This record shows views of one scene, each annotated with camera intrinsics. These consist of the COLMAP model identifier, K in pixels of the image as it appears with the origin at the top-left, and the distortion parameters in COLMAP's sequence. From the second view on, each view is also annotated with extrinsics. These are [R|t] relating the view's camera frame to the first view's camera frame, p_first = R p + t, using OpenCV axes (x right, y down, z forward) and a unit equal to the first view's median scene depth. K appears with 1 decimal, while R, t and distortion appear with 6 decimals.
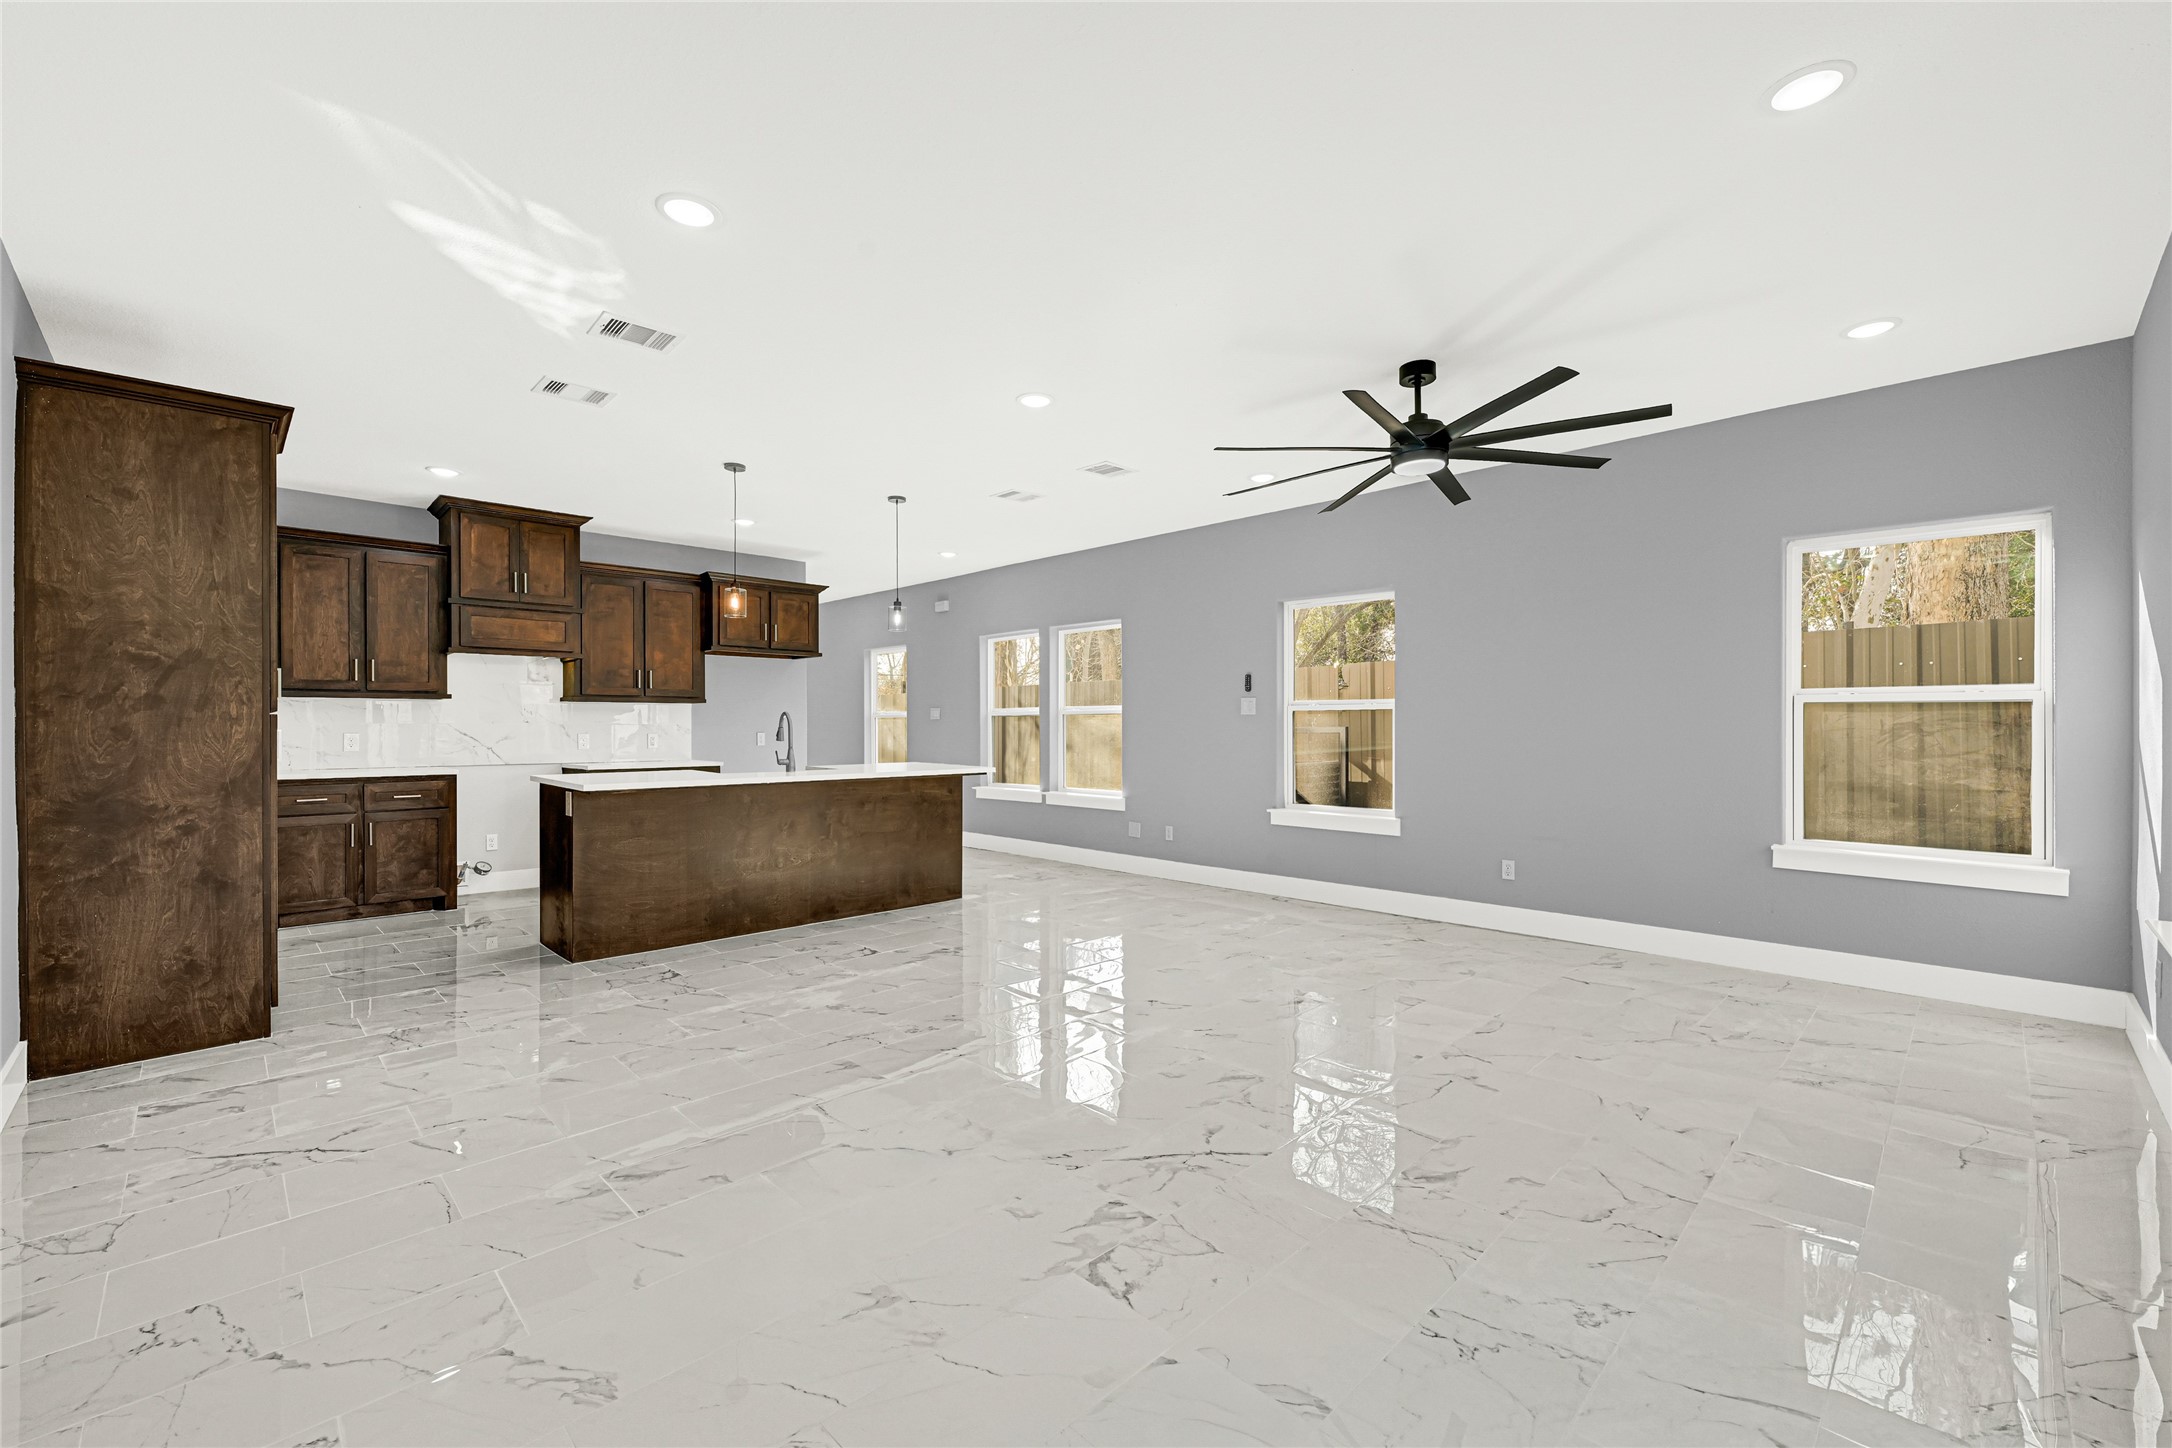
lens RADIAL K [[886.8, 0, 1084.5], [0, 886.8, 727.1], [0, 0, 1]] dist [-0.001981, -0.000149]
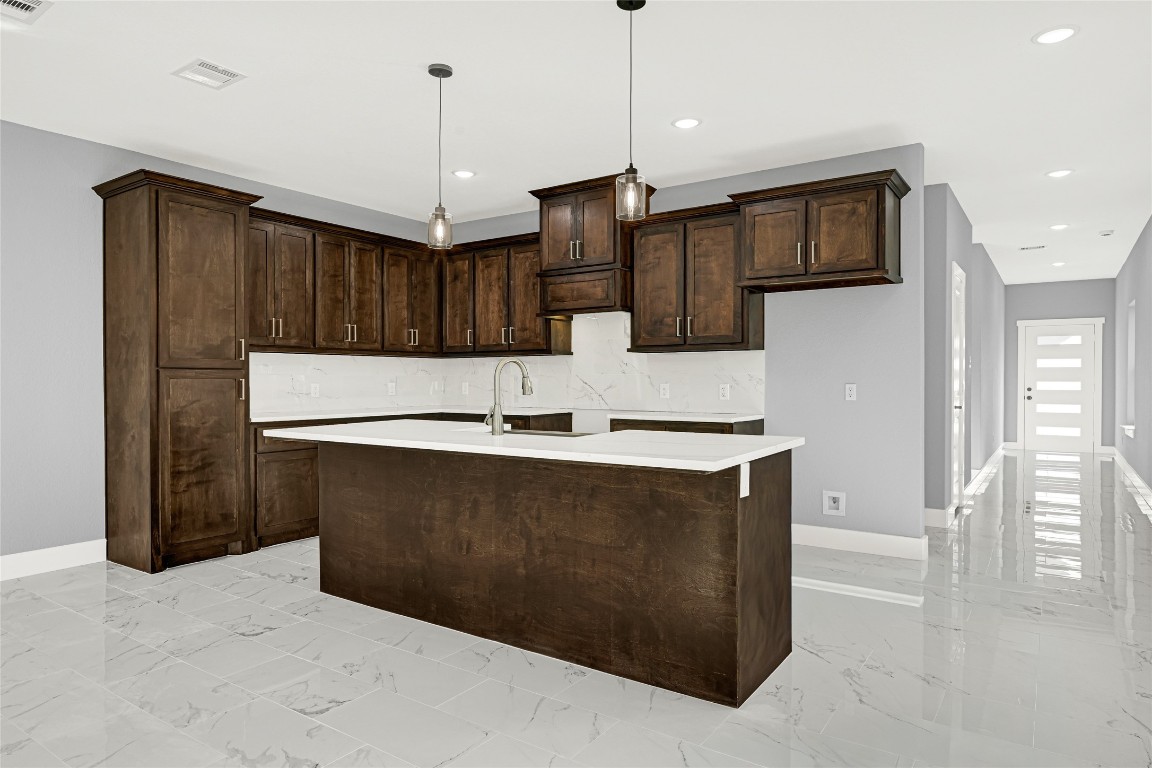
lens RADIAL K [[694.7, 0, 576.5], [0, 694.7, 386.7], [0, 0, 1]] dist [0.001607, 0.000781]
pose [[0.189678, 0.013106, -0.981759, 0.249555], [0.000508, 0.999909, 0.013447, 0.000211], [0.981846, -0.003049, 0.189654, 0.870901]]
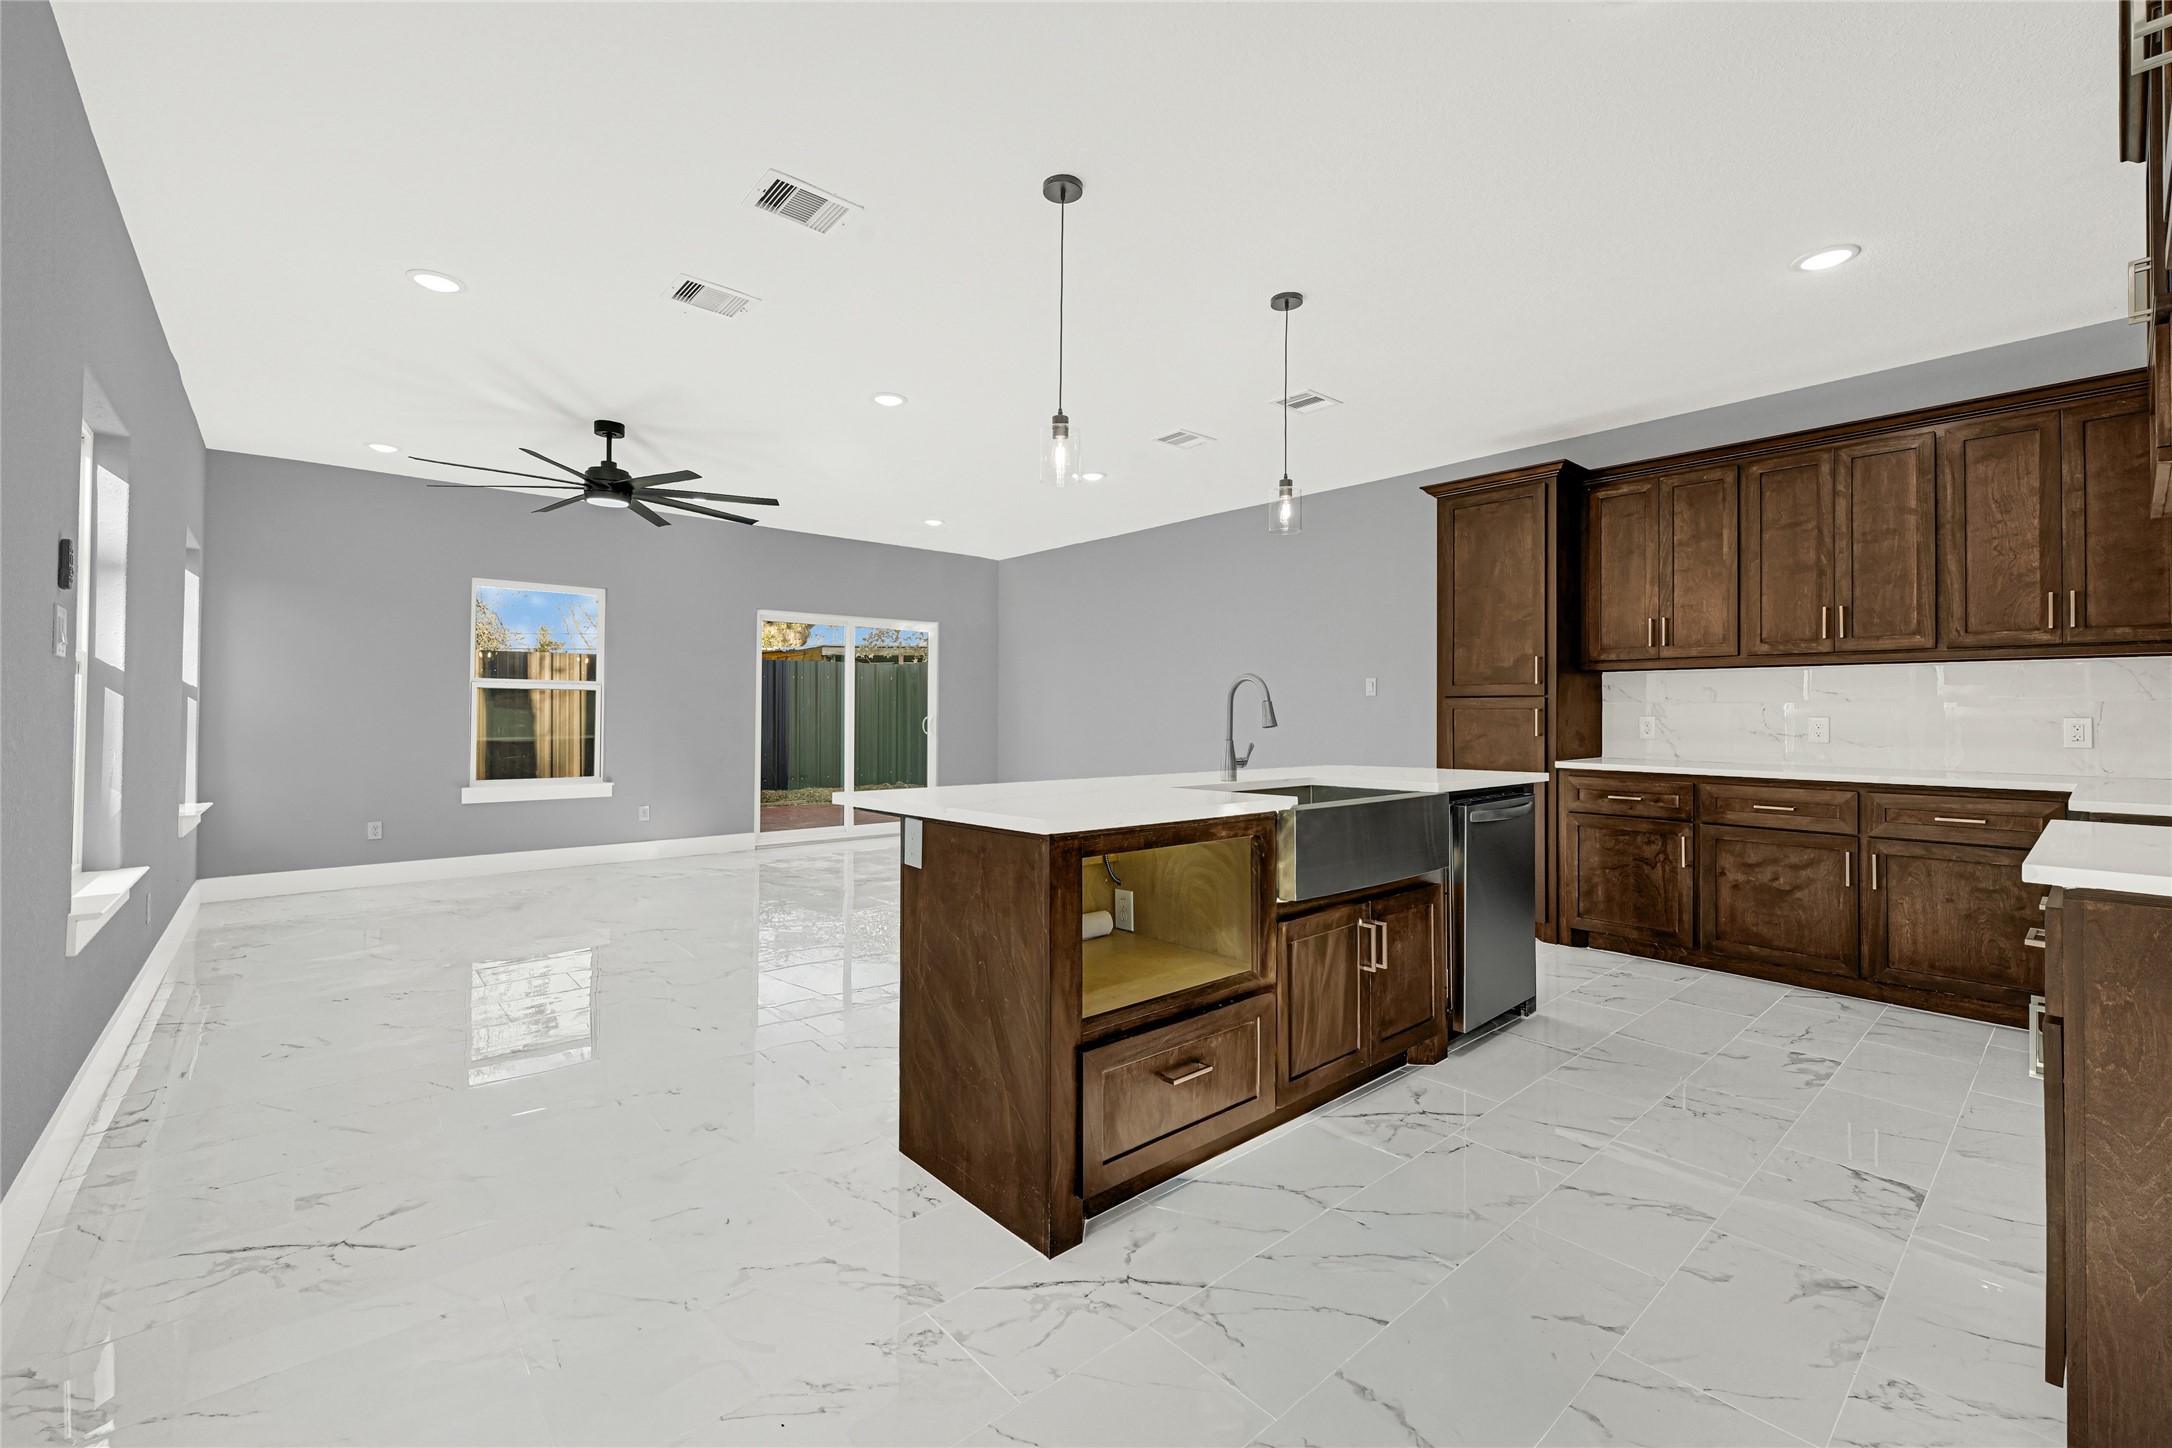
lens RADIAL K [[898.1, 0, 1083.4], [0, 898.1, 703.3], [0, 0, 1]] dist [-0.000857, 0.000127]
pose [[-0.998338, -0.002566, 0.057578, -0.246882], [-0.003350, 0.999903, -0.013510, 0.008733], [-0.057537, -0.013680, -0.998250, 1.440855]]
